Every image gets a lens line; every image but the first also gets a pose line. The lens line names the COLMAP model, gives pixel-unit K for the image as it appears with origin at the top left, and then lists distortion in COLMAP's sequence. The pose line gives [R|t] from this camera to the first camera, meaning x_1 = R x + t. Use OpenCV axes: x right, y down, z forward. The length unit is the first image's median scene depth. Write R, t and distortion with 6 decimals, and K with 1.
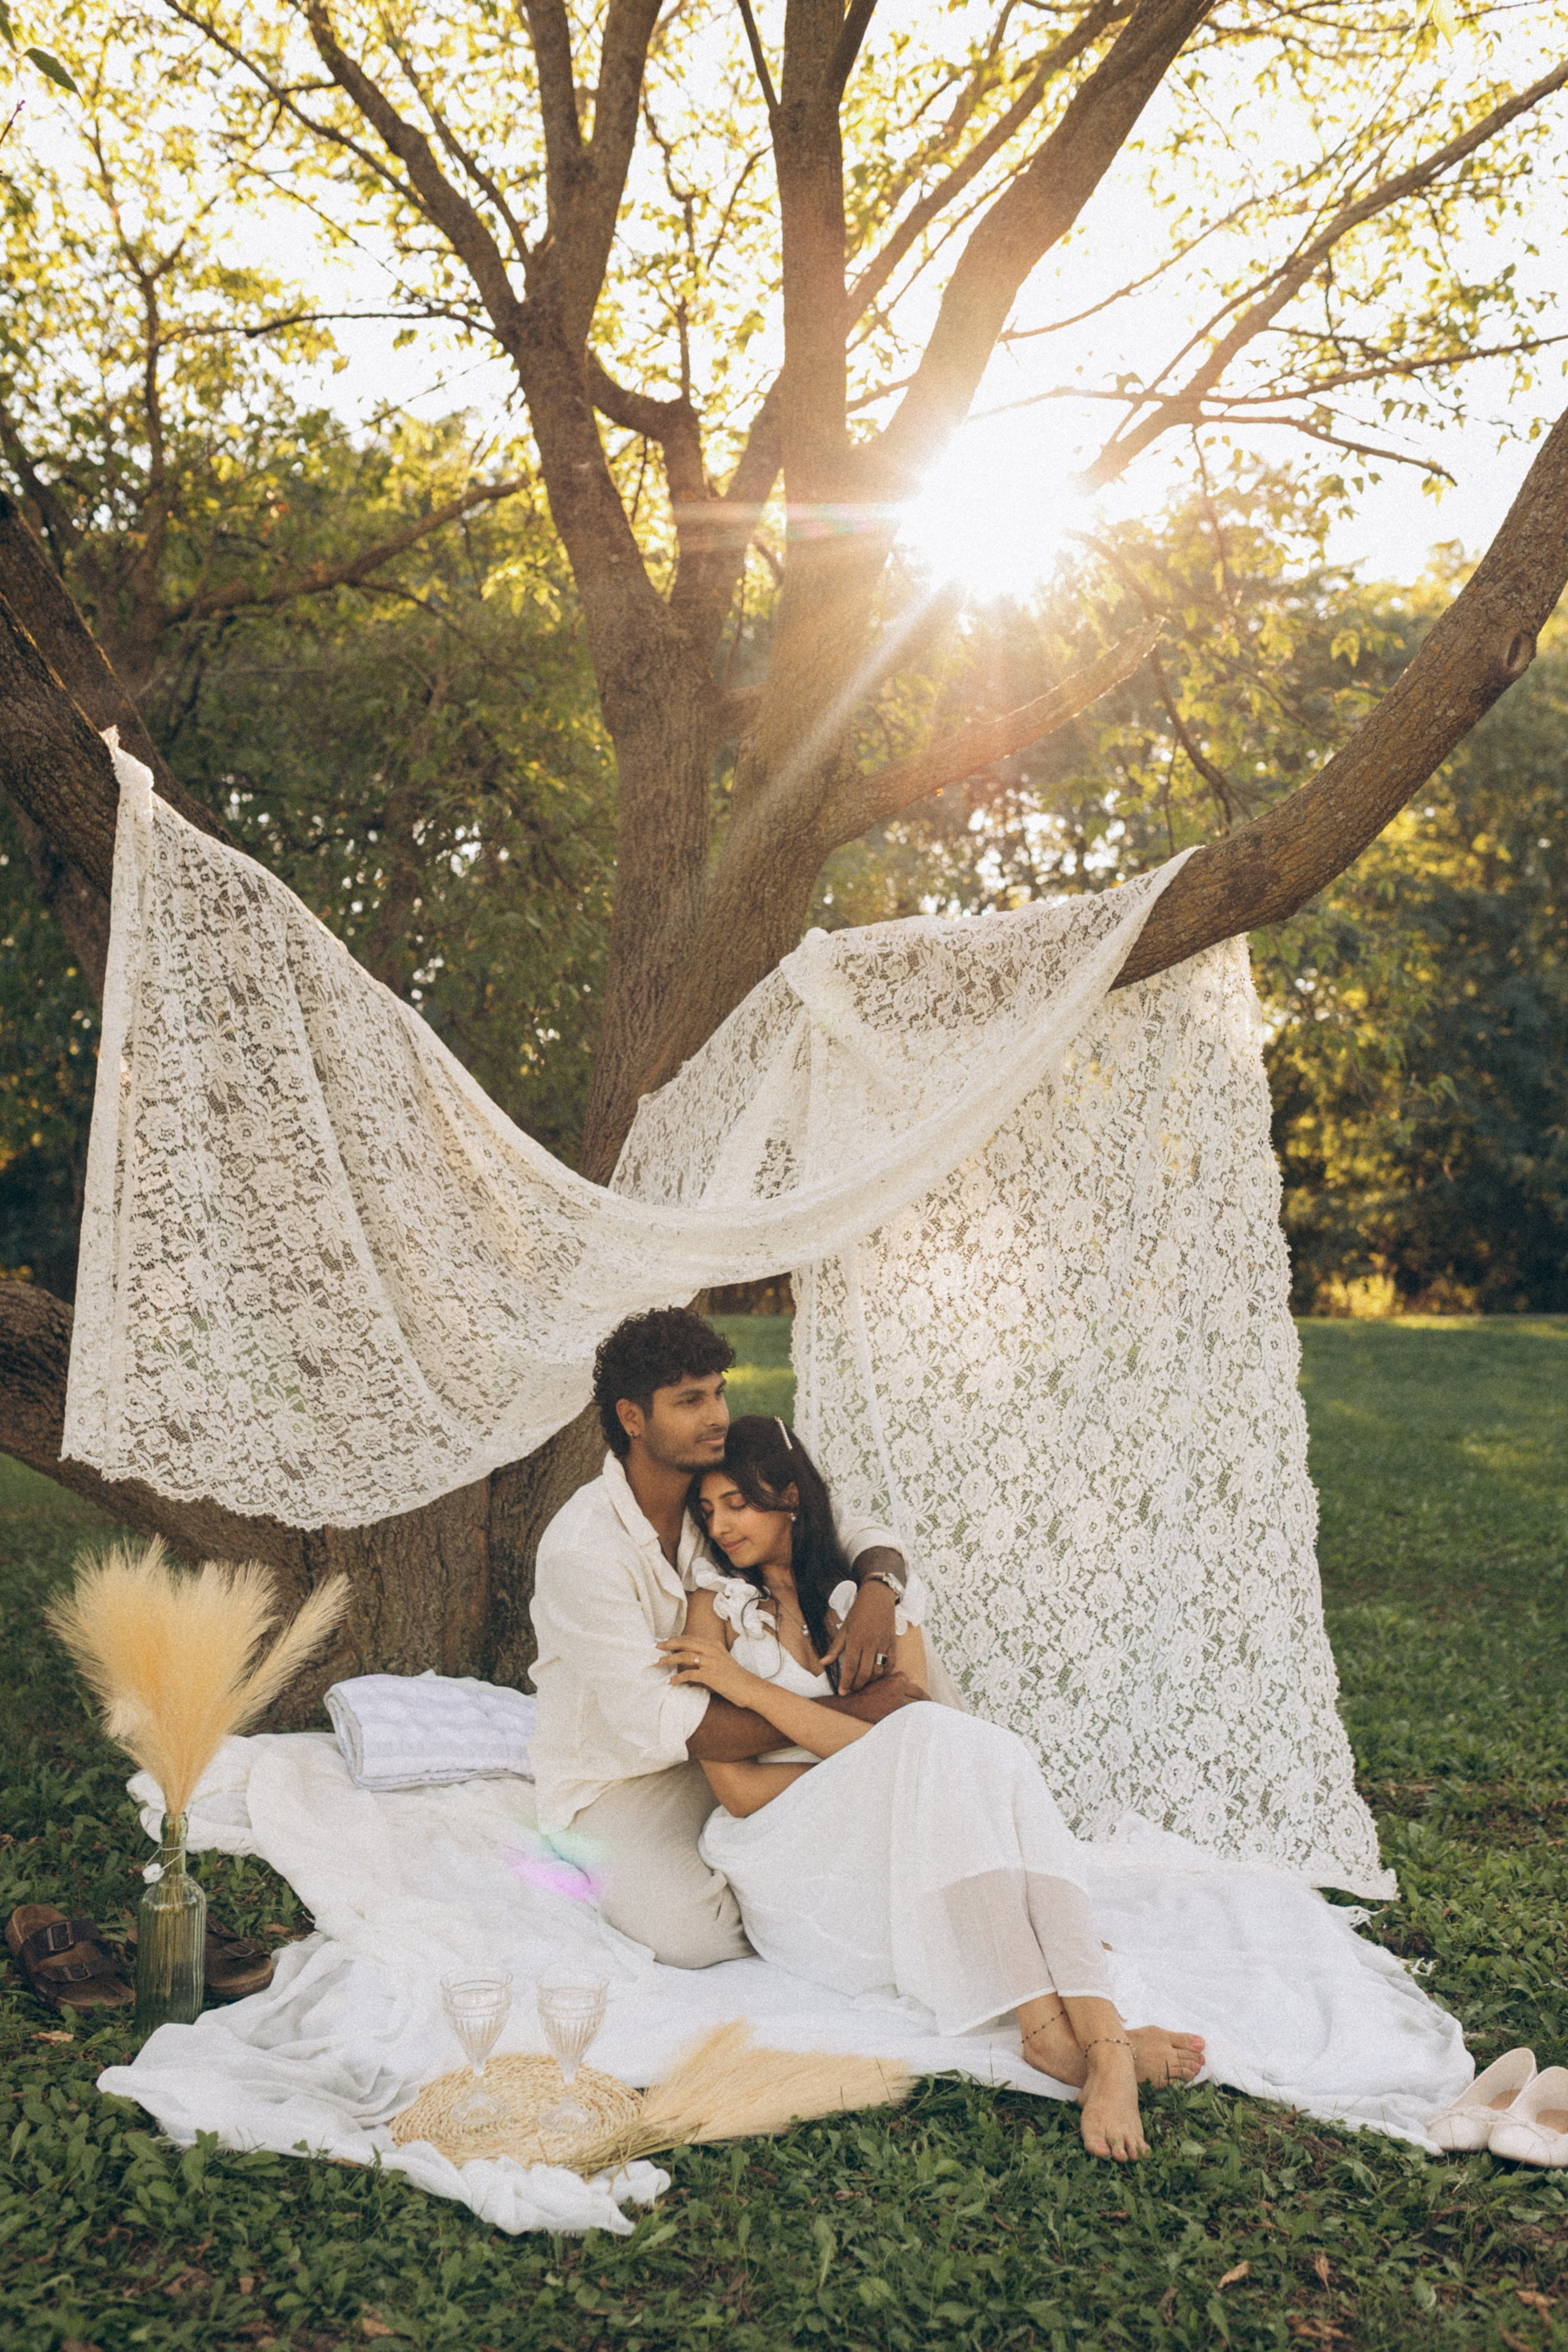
lens RADIAL K [[2248.3, 0, 784.0], [0, 2248.3, 1176.0], [0, 0, 1]] dist [0.006218, 0.007694]
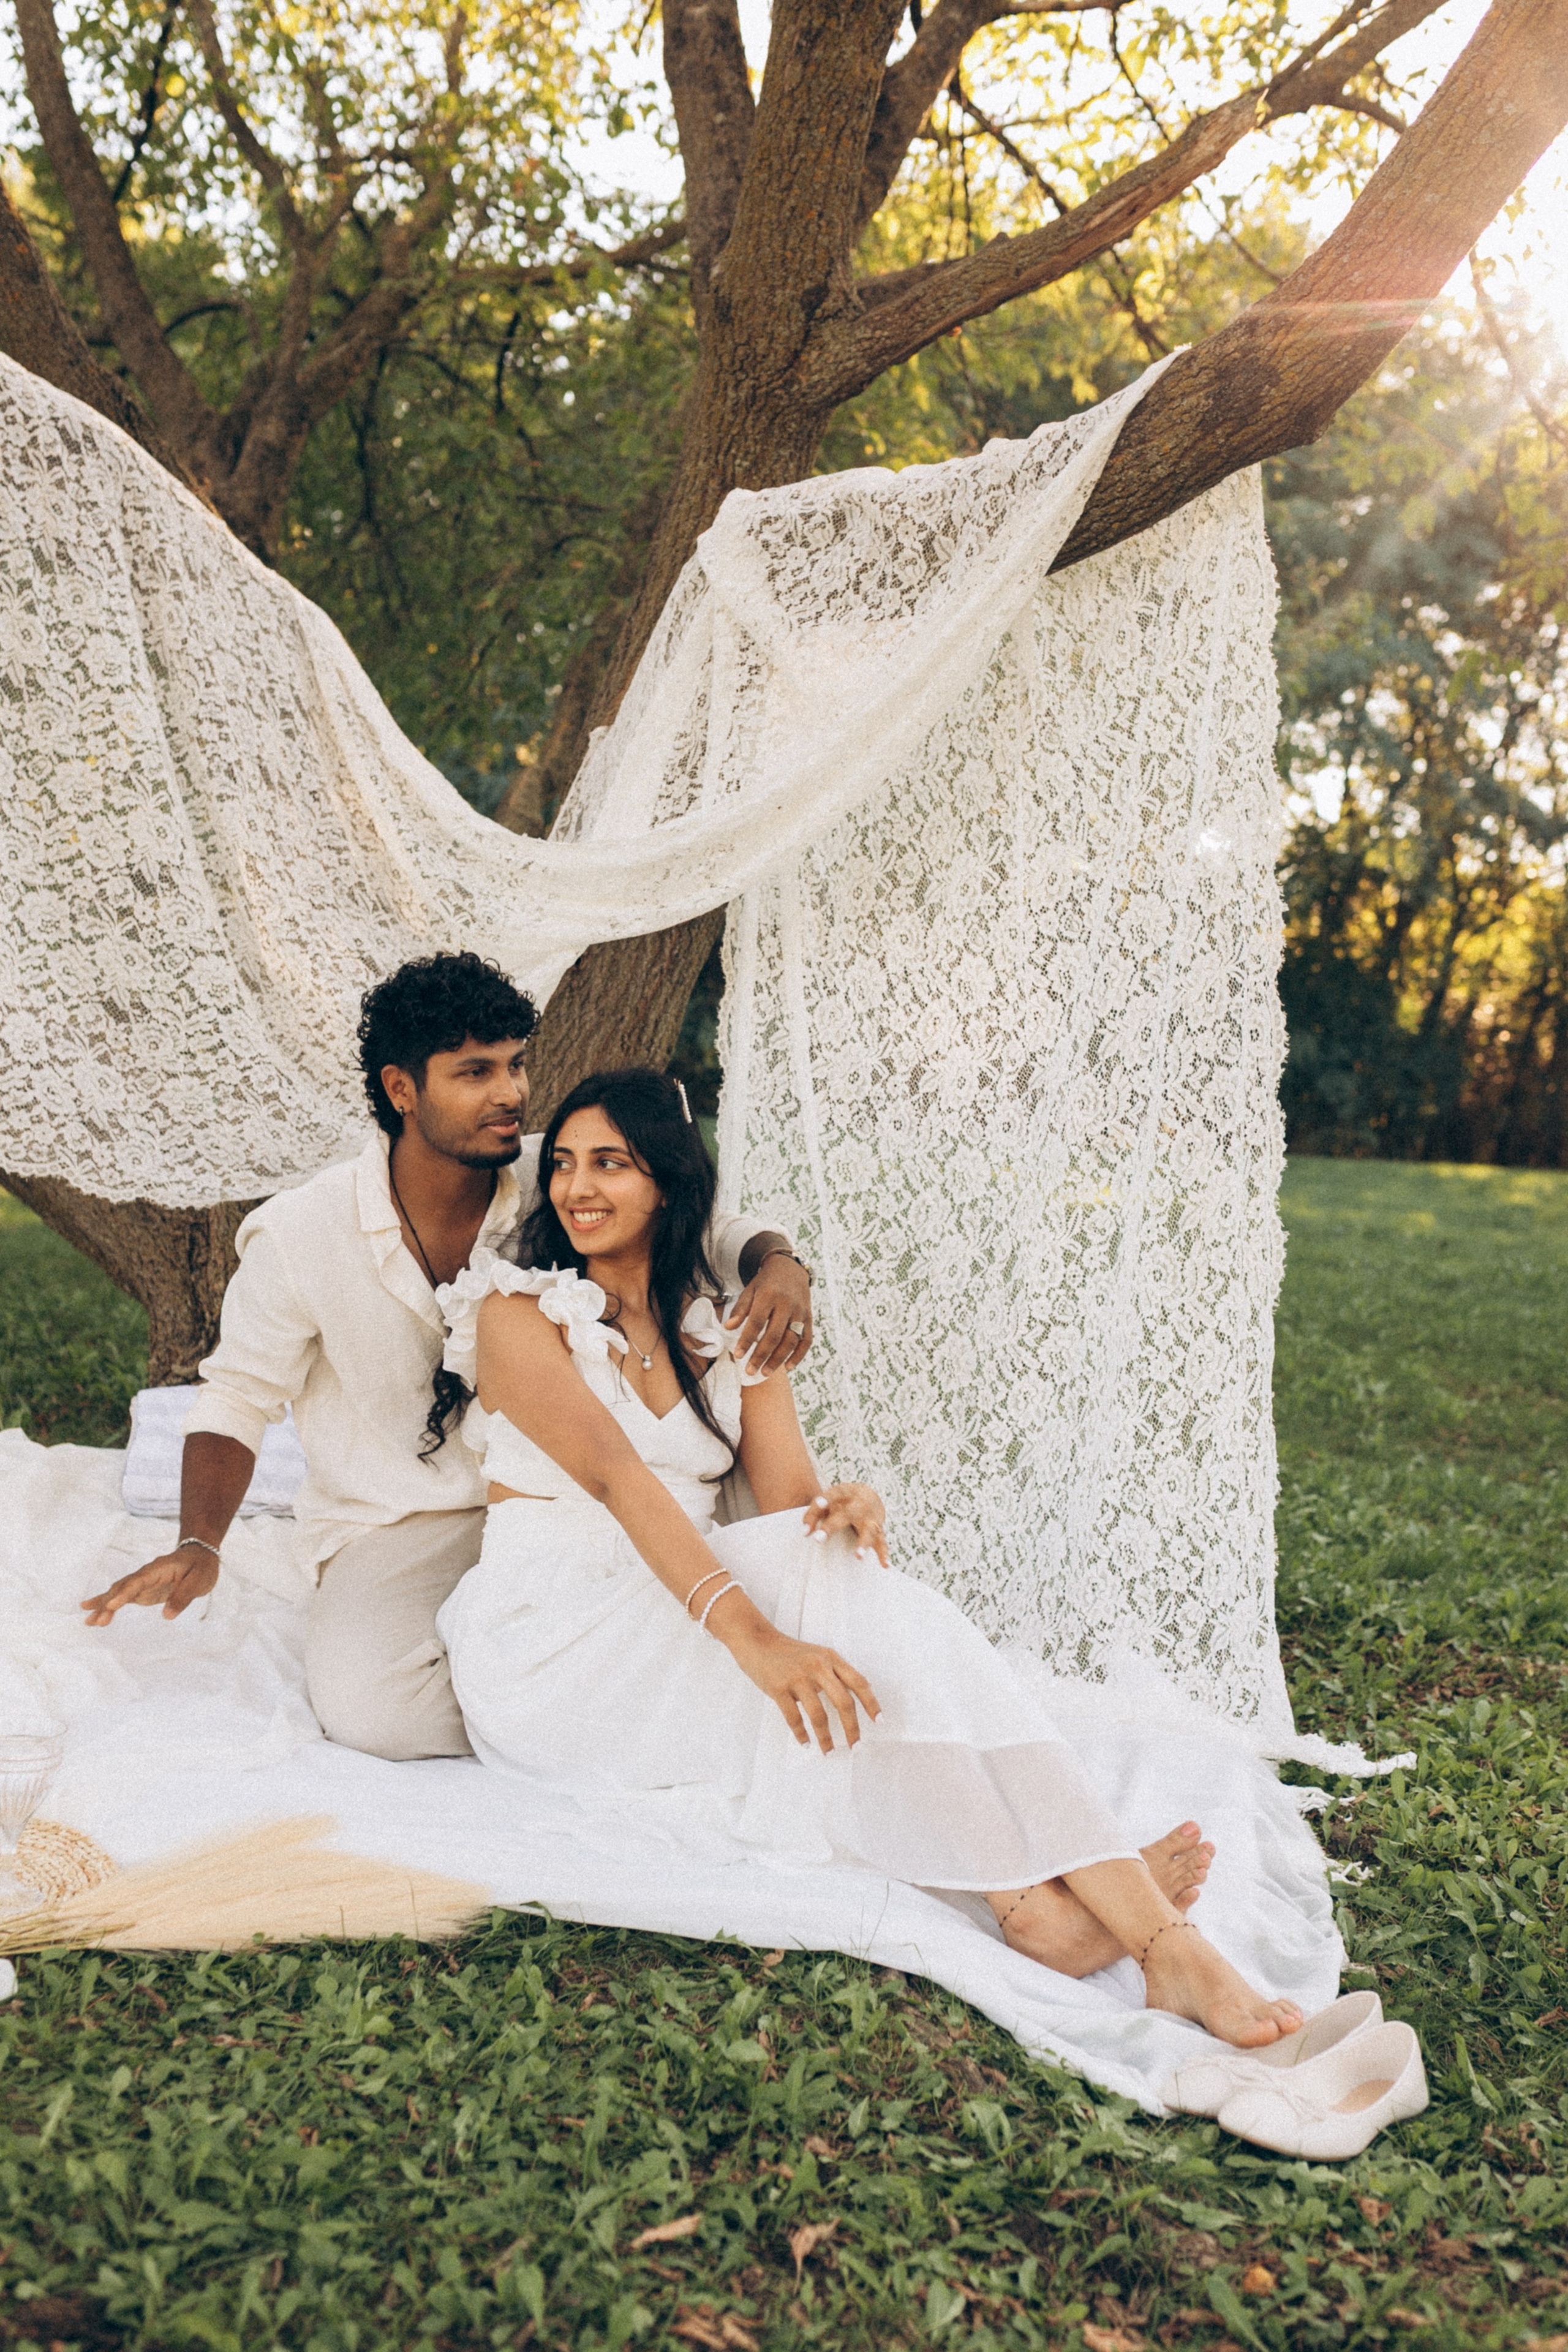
lens RADIAL K [[2313.1, 0, 819.1], [0, 2313.1, 1185.6], [0, 0, 1]] dist [-0.005027, 0.012614]
pose [[0.973376, 0.063093, -0.220361, 0.249335], [-0.047766, 0.996098, 0.074205, 0.075129], [0.224183, -0.061703, 0.972592, 0.224378]]
